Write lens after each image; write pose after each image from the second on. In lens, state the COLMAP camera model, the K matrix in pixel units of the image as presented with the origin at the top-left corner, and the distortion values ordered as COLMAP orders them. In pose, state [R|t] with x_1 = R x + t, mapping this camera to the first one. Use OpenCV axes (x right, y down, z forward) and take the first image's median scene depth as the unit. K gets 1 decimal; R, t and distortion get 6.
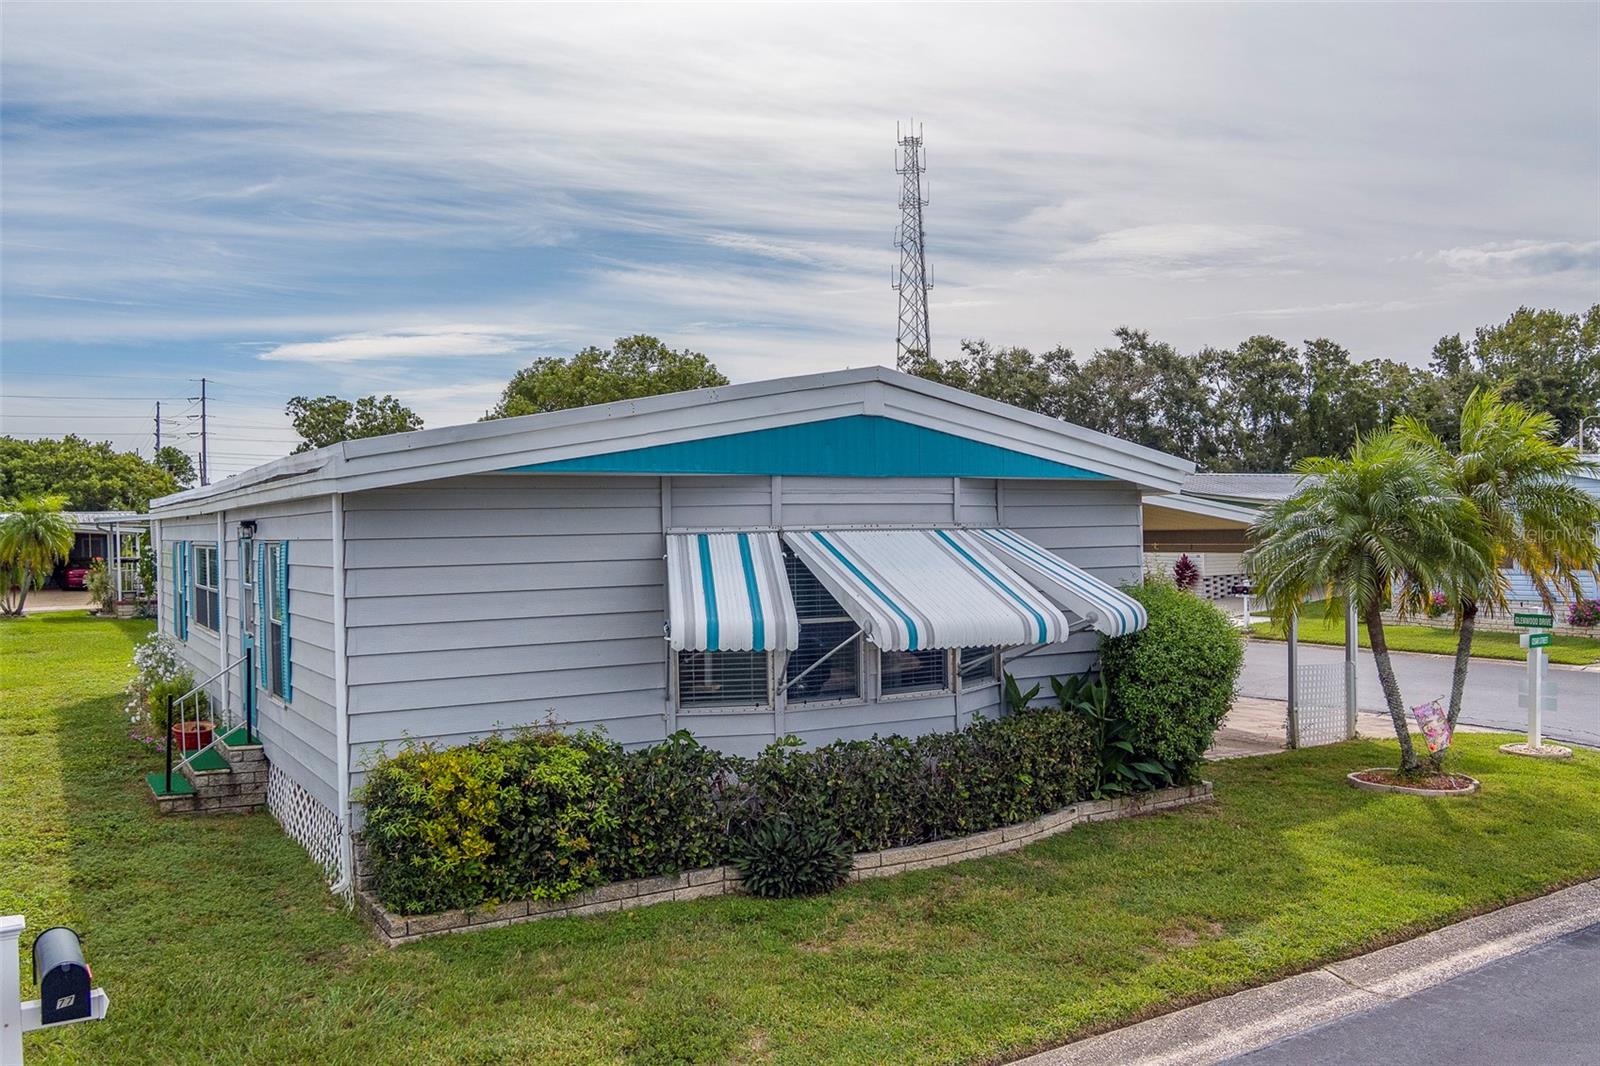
lens RADIAL K [[1304.1, 0, 806.5], [0, 1304.1, 585.8], [0, 0, 1]] dist [-0.069790, 0.024507]
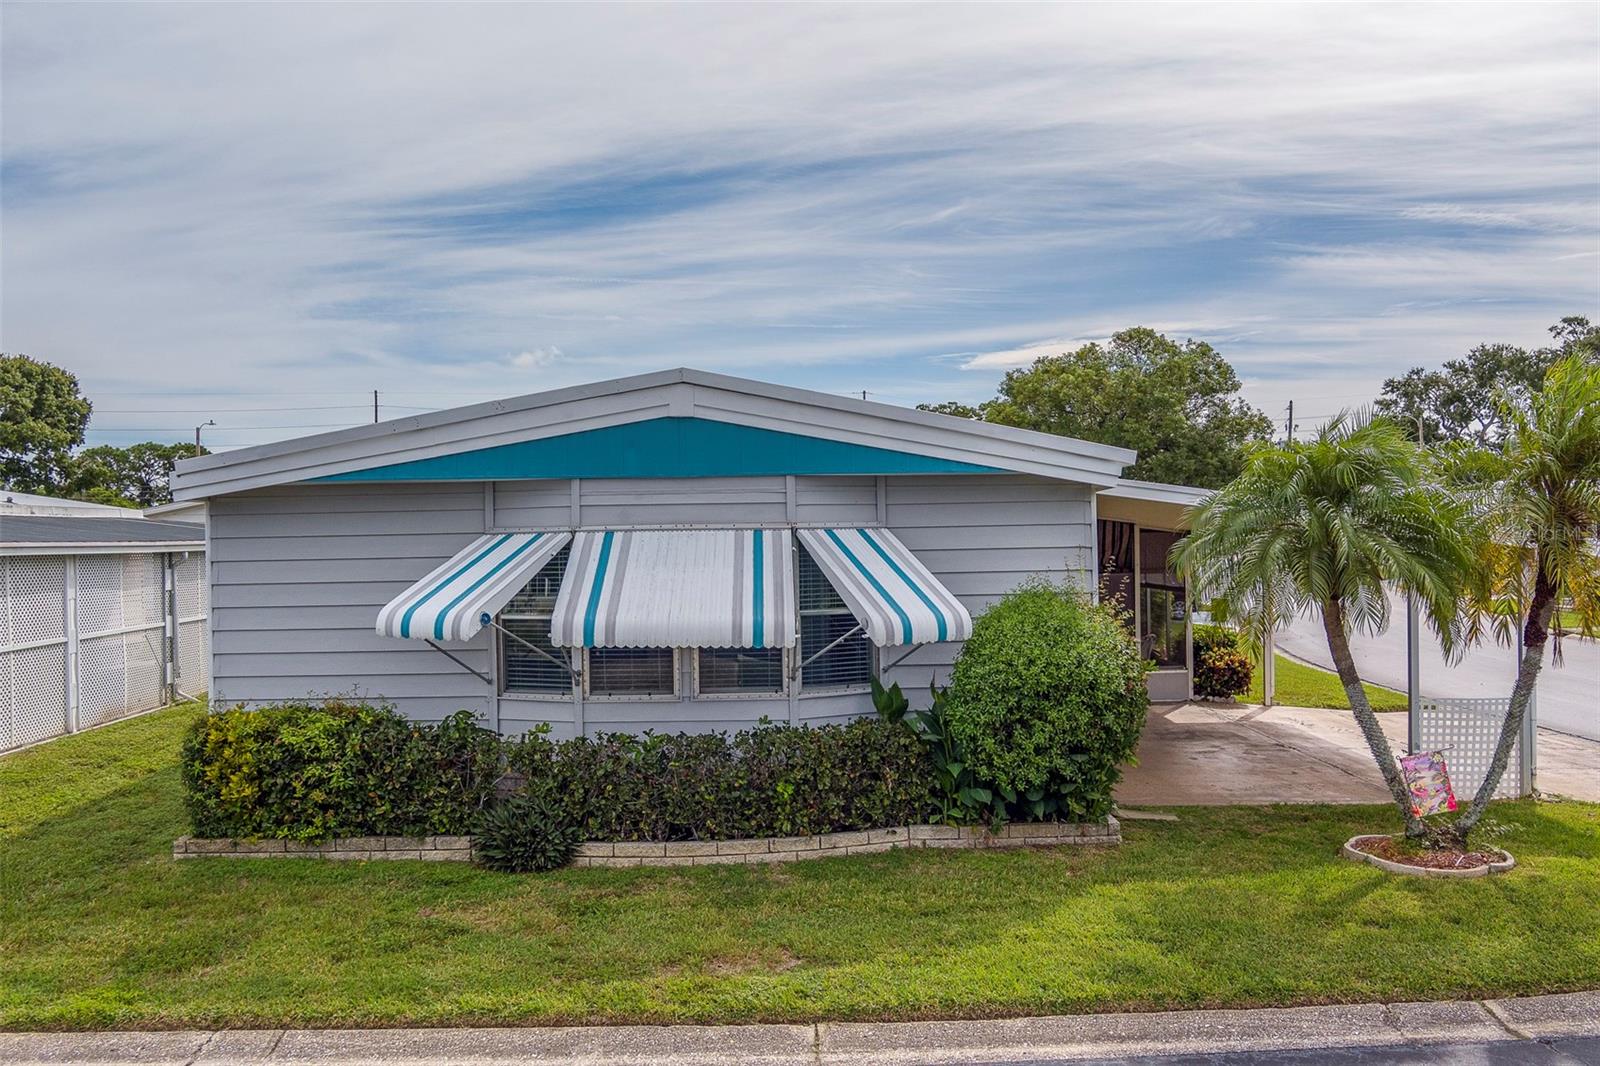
lens RADIAL K [[1304.1, 0, 827.9], [0, 1304.1, 558.3], [0, 0, 1]] dist [-0.069790, 0.024507]
pose [[0.862253, 0.008842, -0.506400, 0.512912], [-0.018661, 0.999723, -0.014317, -0.005996], [0.506133, 0.021795, 0.862180, 0.140455]]
